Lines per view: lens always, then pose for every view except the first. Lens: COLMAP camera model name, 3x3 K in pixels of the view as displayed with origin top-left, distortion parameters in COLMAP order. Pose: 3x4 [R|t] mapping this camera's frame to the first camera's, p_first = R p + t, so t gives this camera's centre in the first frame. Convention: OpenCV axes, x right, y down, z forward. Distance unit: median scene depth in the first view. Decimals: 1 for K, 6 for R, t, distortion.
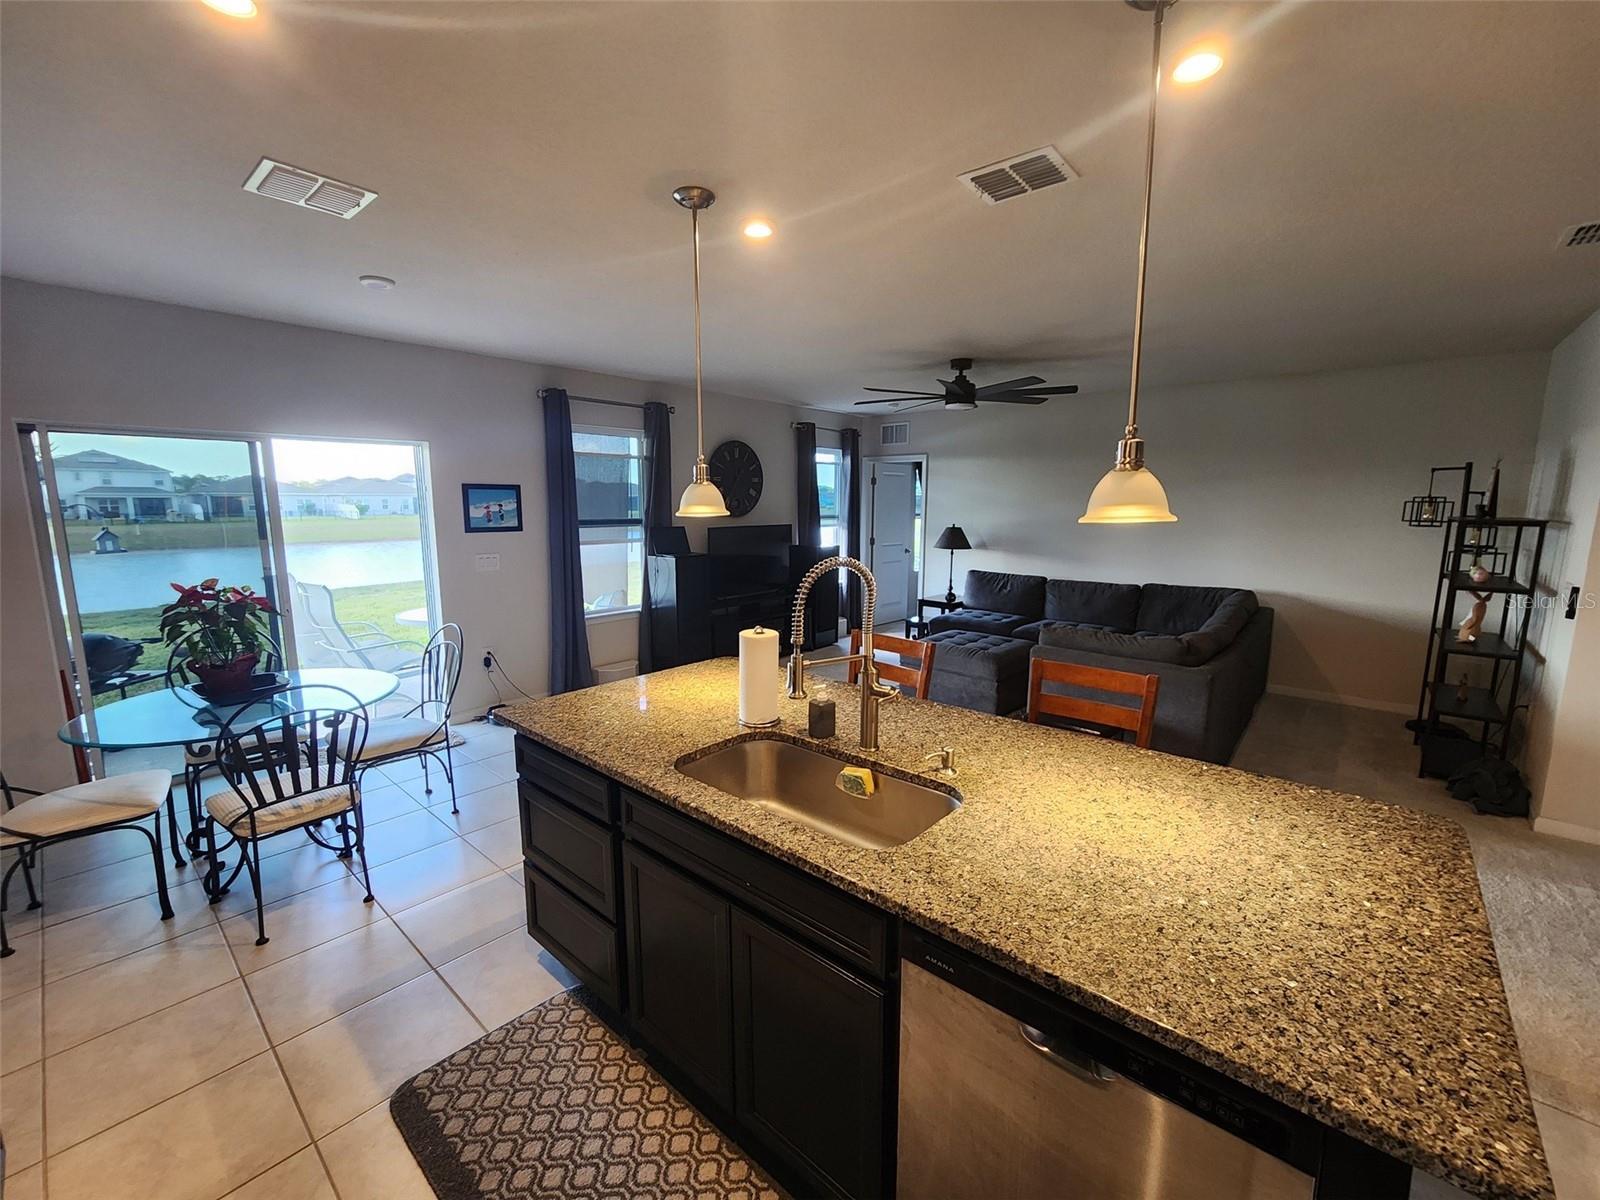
lens RADIAL K [[660.8, 0, 800.0], [0, 660.8, 600.0], [0, 0, 1]] dist [-0.000539, 0.001194]
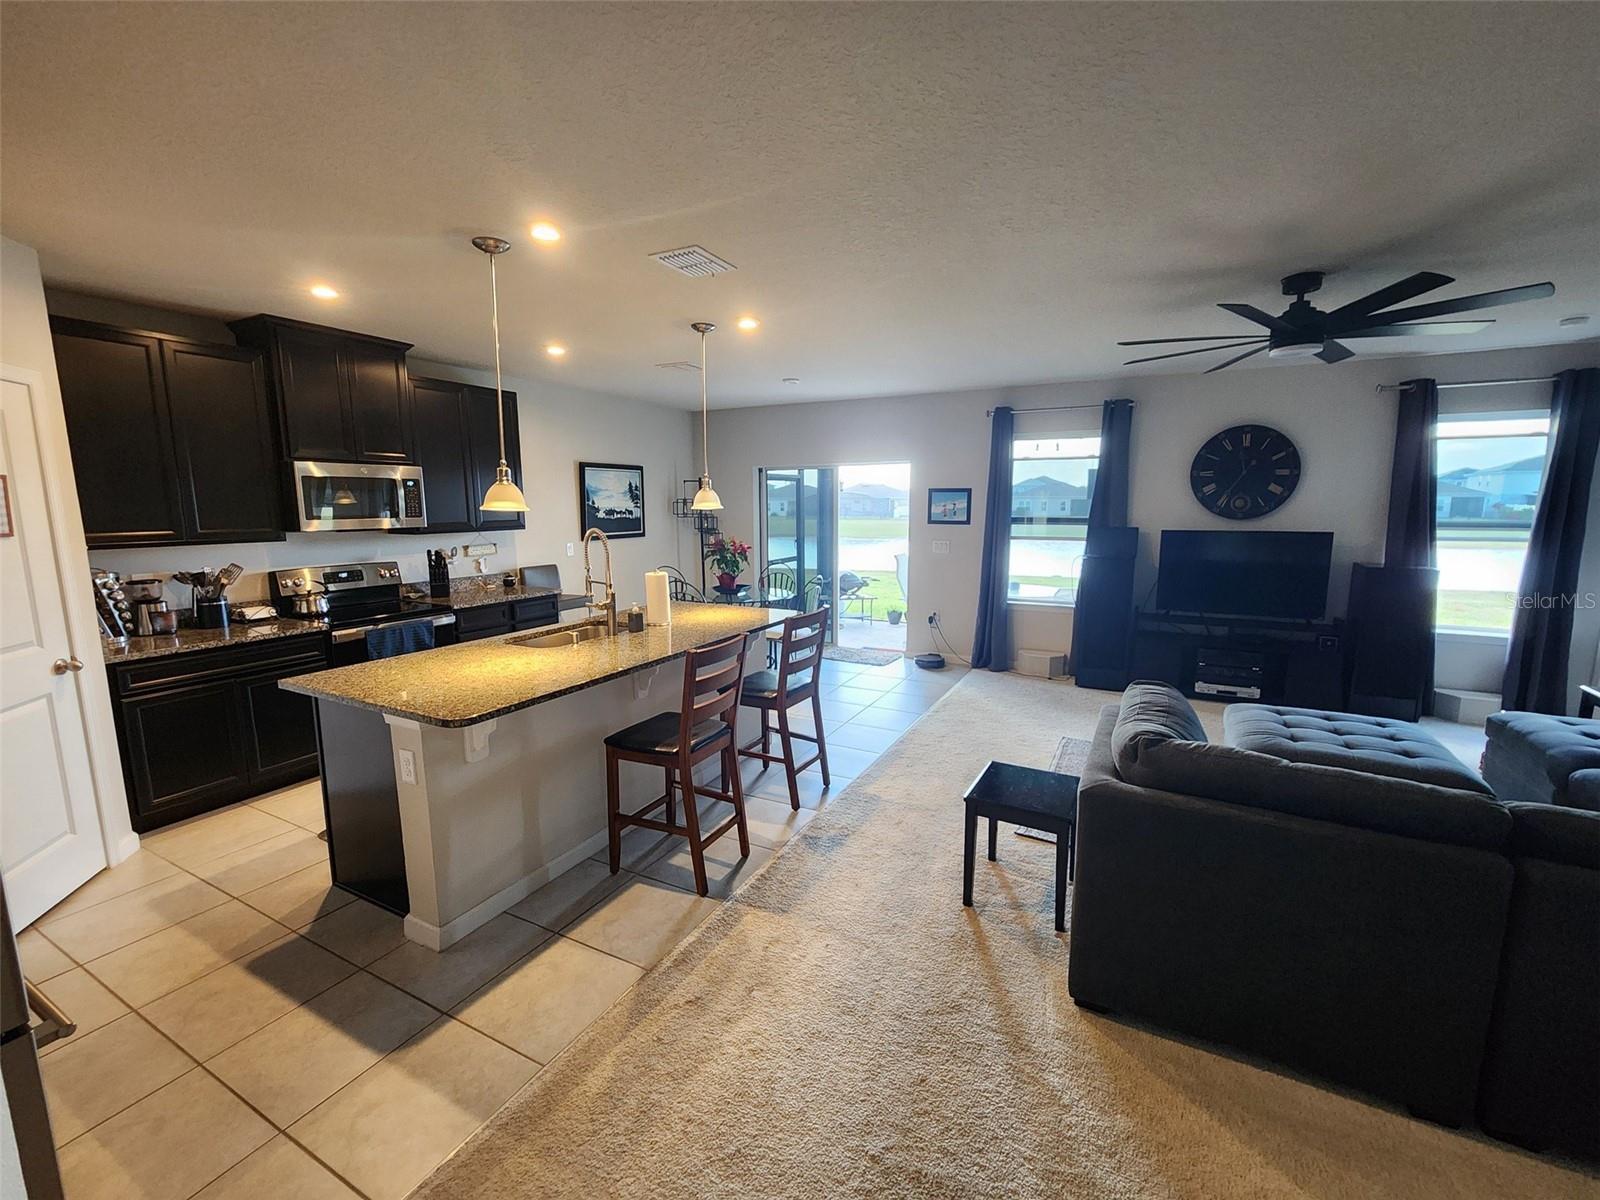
lens RADIAL K [[660.8, 0, 800.0], [0, 660.8, 600.0], [0, 0, 1]] dist [-0.000539, 0.001194]
pose [[0.243563, 0.142837, -0.959310, 0.712240], [-0.141308, 0.983768, 0.110601, -0.056818], [0.959536, 0.108620, 0.259793, 0.380220]]
